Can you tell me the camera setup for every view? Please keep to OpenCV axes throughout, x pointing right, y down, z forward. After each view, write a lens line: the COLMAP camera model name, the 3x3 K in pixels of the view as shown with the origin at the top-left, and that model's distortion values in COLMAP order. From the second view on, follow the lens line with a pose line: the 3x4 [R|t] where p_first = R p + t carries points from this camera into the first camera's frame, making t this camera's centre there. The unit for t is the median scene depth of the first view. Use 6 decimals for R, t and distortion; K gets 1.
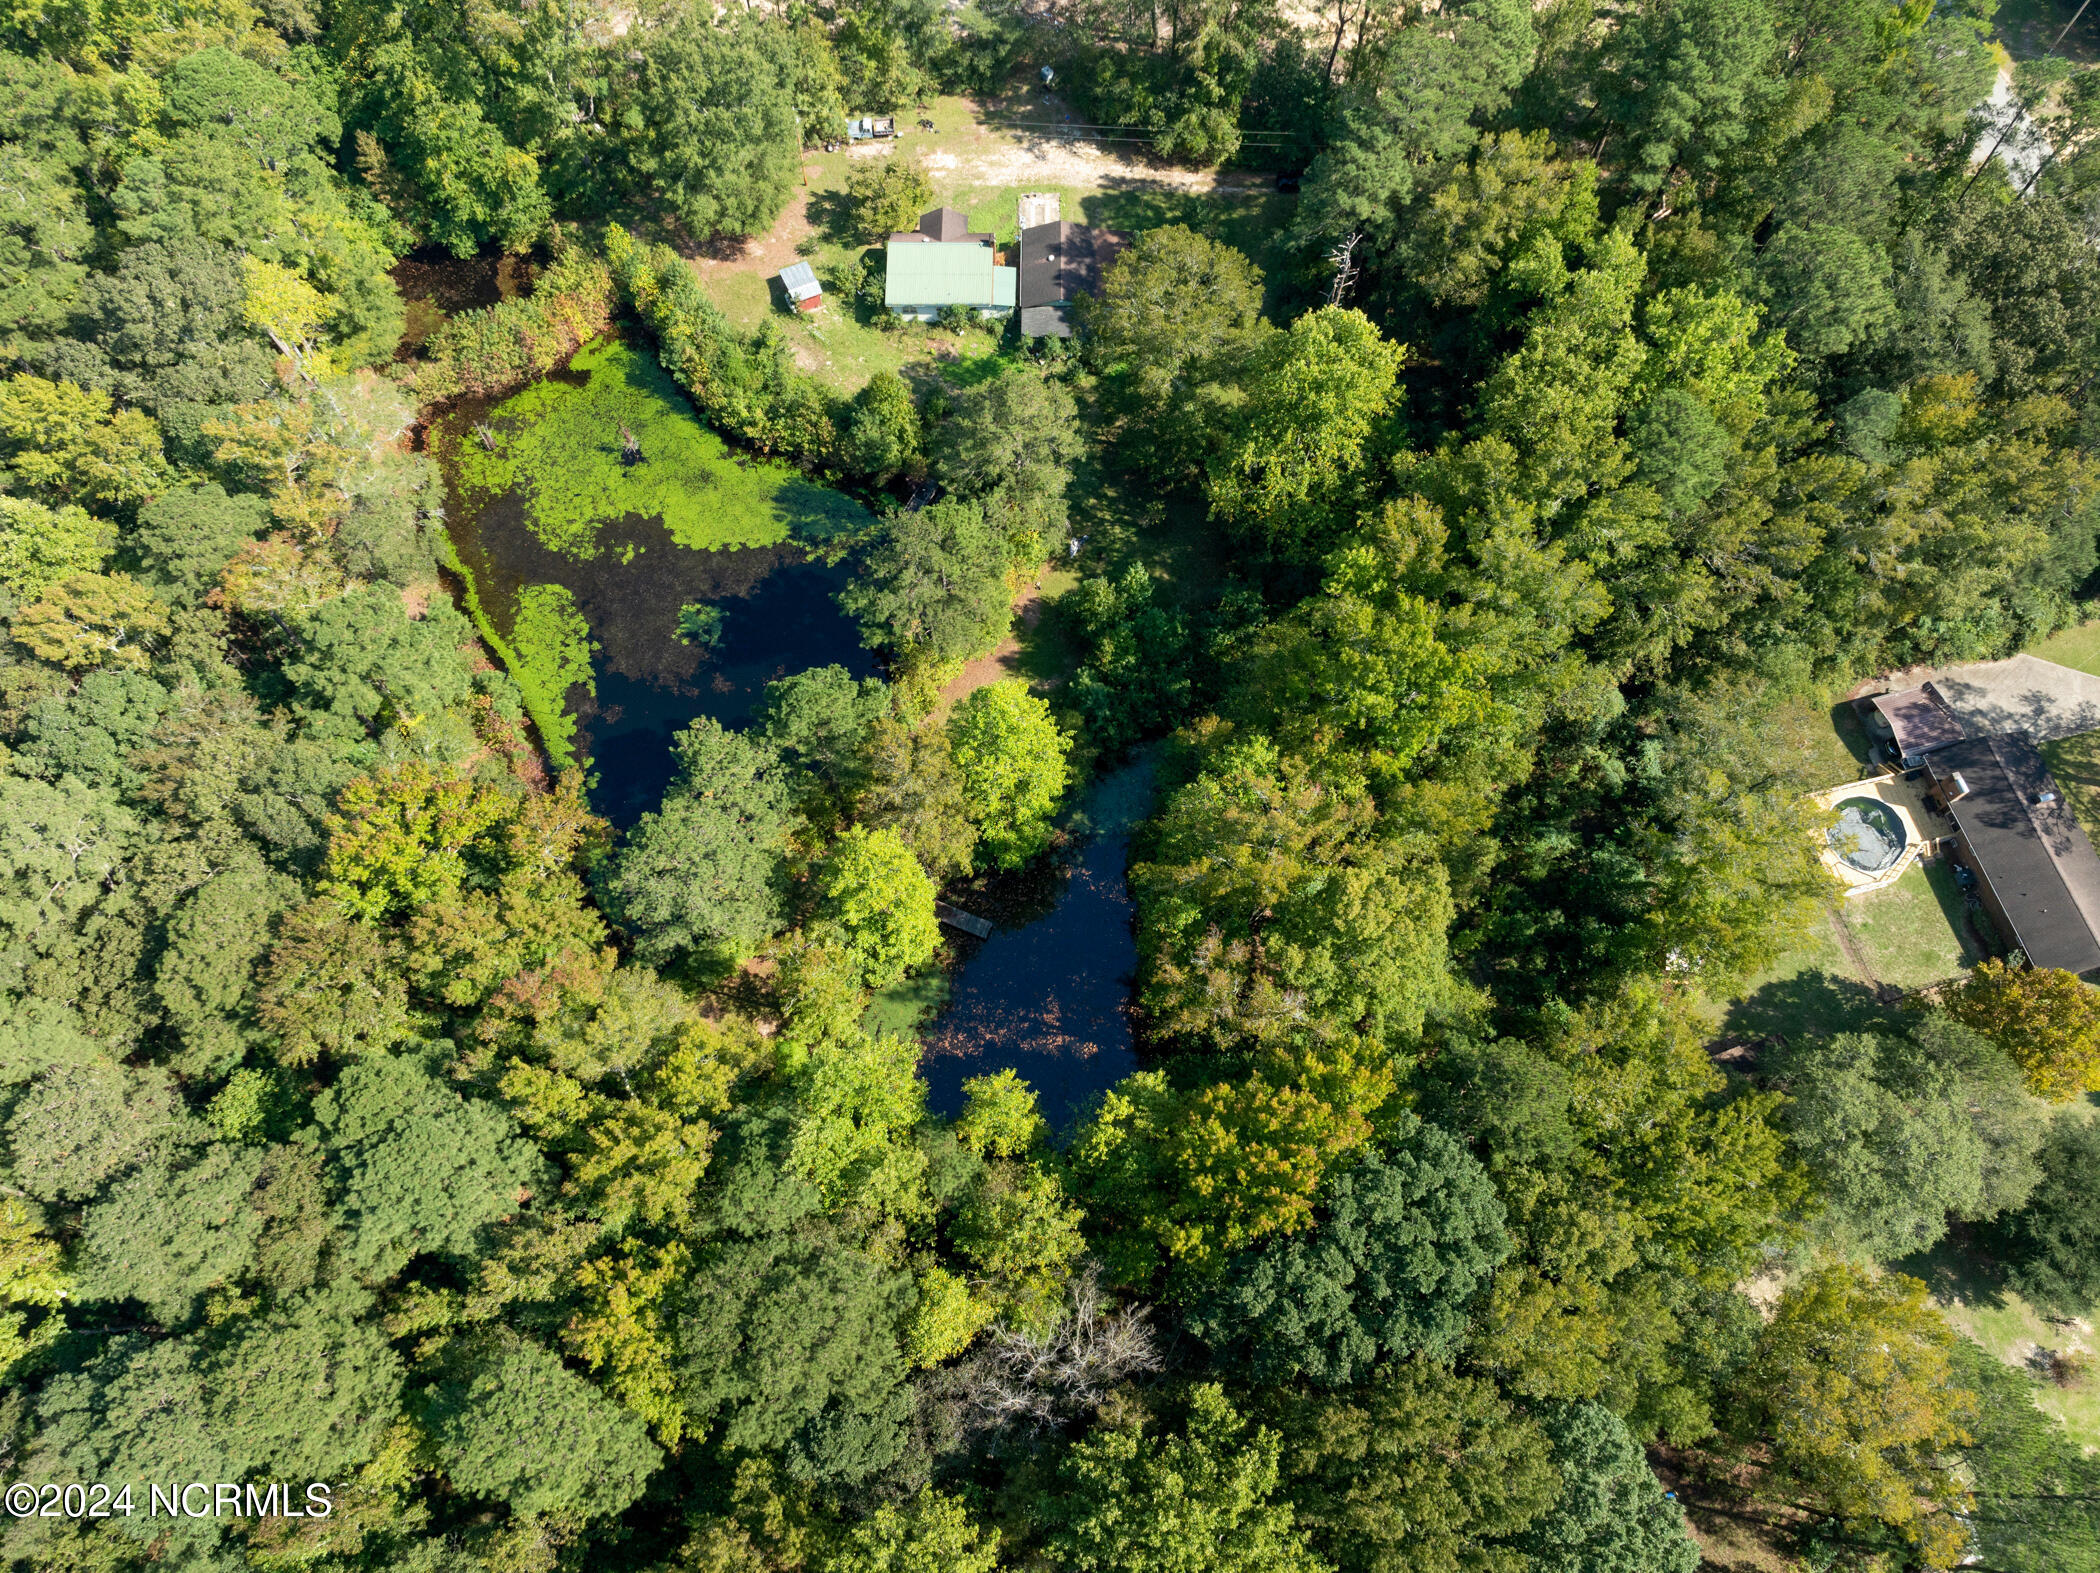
lens RADIAL K [[1477.5, 0, 1044.1], [0, 1477.5, 795.2], [0, 0, 1]] dist [-0.027767, -0.026216]
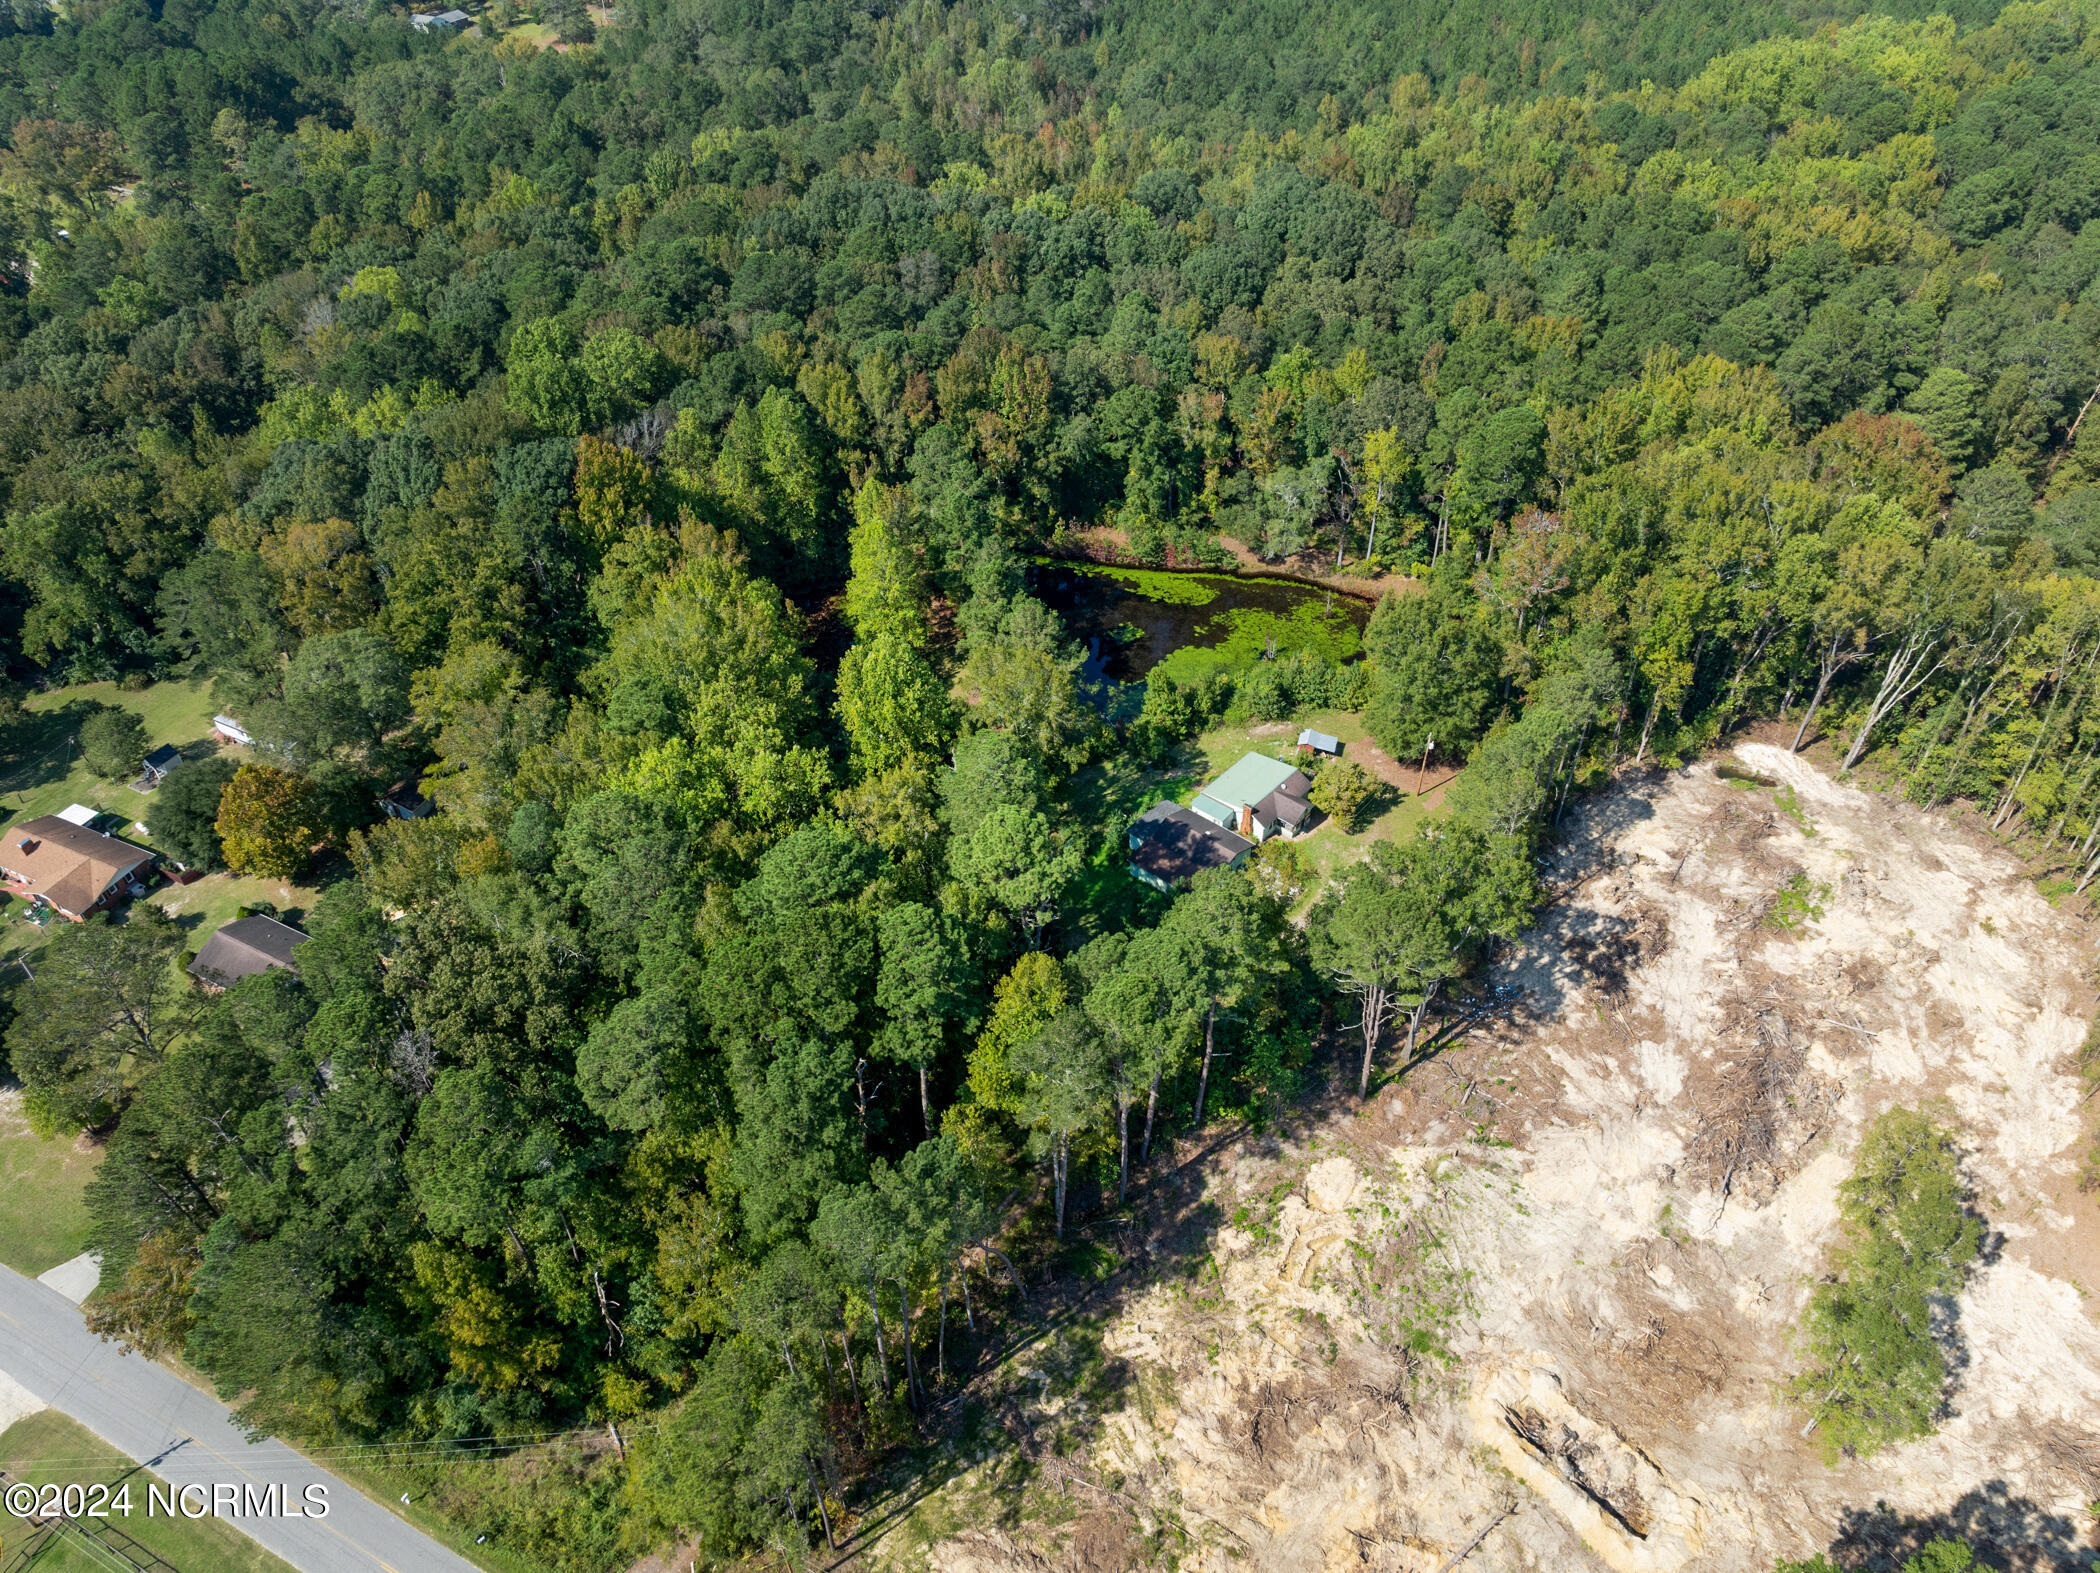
lens RADIAL K [[1469.4, 0, 1044.6], [0, 1469.4, 797.3], [0, 0, 1]] dist [-0.037293, 0.010258]
pose [[-0.657456, 0.505032, -0.559191, 0.765017], [-0.686416, -0.095341, 0.720932, -1.167287], [0.310780, 0.857819, 0.409344, 0.468110]]
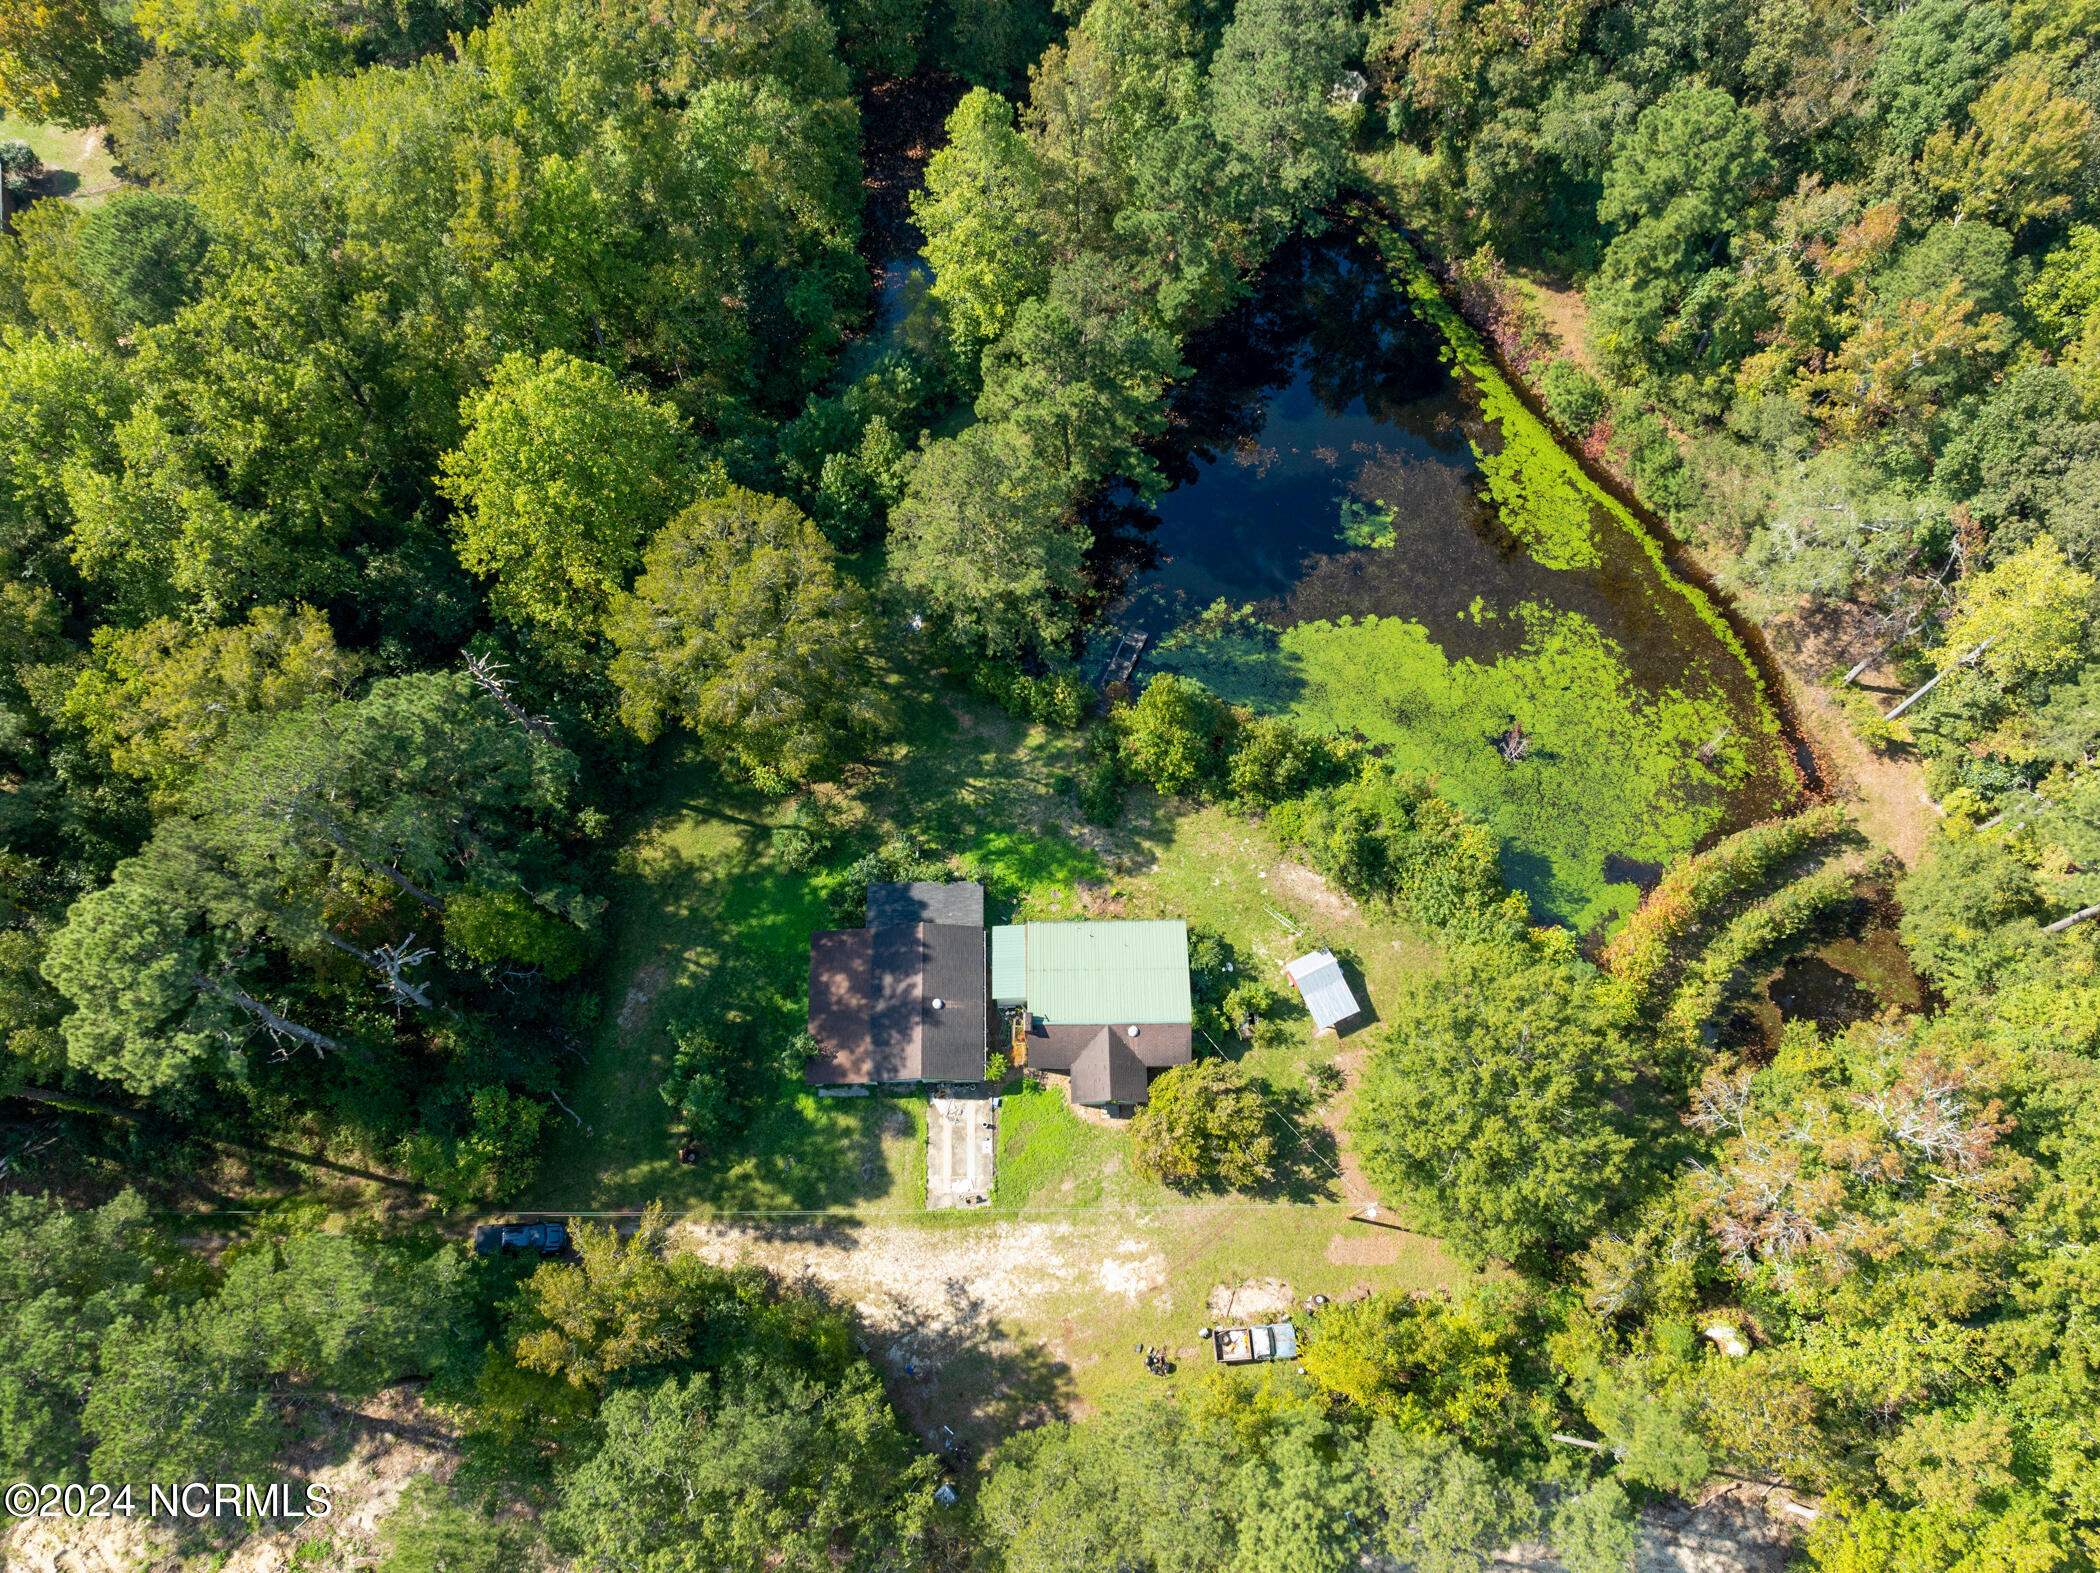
lens RADIAL K [[1477.8, 0, 1045.1], [0, 1477.8, 795.2], [0, 0, 1]] dist [-0.044583, 0.015264]
pose [[-0.999622, 0.025693, 0.009833, -0.053618], [-0.011587, -0.717388, 0.696578, -0.781599], [0.024952, 0.696200, 0.717414, 0.489823]]
